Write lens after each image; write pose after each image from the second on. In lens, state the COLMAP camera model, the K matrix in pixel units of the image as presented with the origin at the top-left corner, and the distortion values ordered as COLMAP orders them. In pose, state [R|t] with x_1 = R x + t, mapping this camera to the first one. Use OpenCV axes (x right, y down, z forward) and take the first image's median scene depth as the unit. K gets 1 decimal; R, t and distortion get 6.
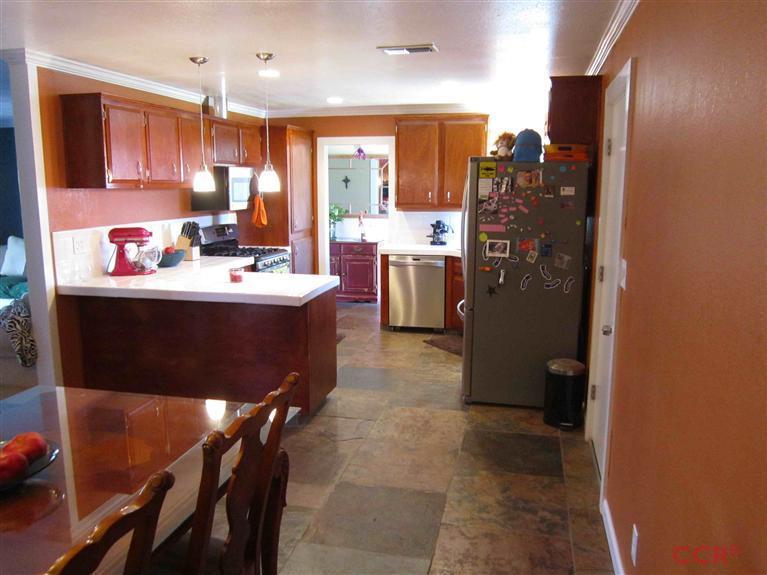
lens RADIAL K [[634.9, 0, 382.7], [0, 634.9, 286.9], [0, 0, 1]] dist [-0.060020, 0.033490]
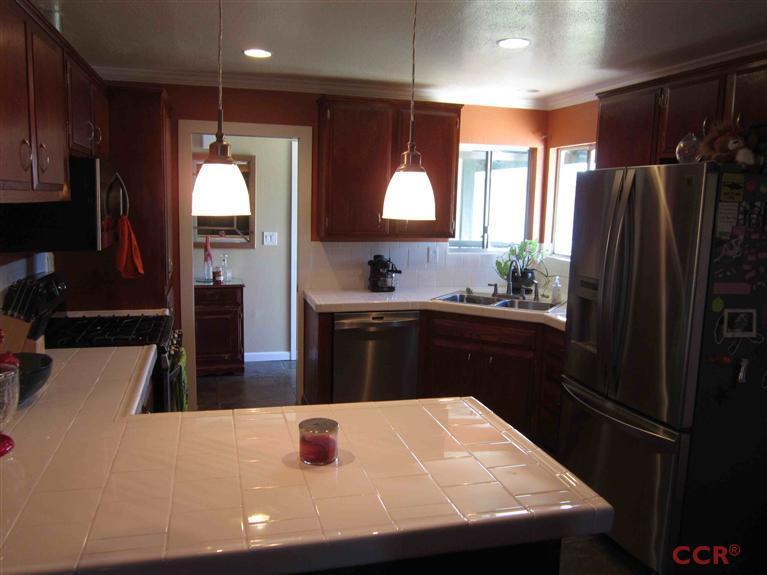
lens RADIAL K [[634.9, 0, 381.7], [0, 634.9, 288.5], [0, 0, 1]] dist [-0.060020, 0.033490]
pose [[0.881070, -0.044459, 0.470891, -0.339085], [0.052807, 0.998594, -0.004525, -0.096866], [-0.470028, 0.028853, 0.882180, 0.586233]]
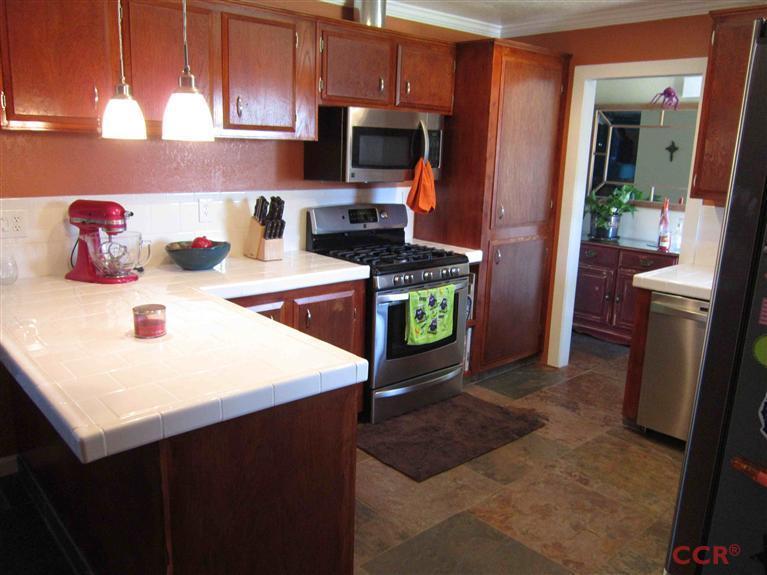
lens RADIAL K [[634.9, 0, 387.9], [0, 634.9, 289.3], [0, 0, 1]] dist [-0.060020, 0.033490]
pose [[0.820612, 0.154108, -0.550314, 0.158584], [-0.126081, 0.988048, 0.088681, -0.097912], [0.557404, -0.003389, 0.830235, 0.651985]]
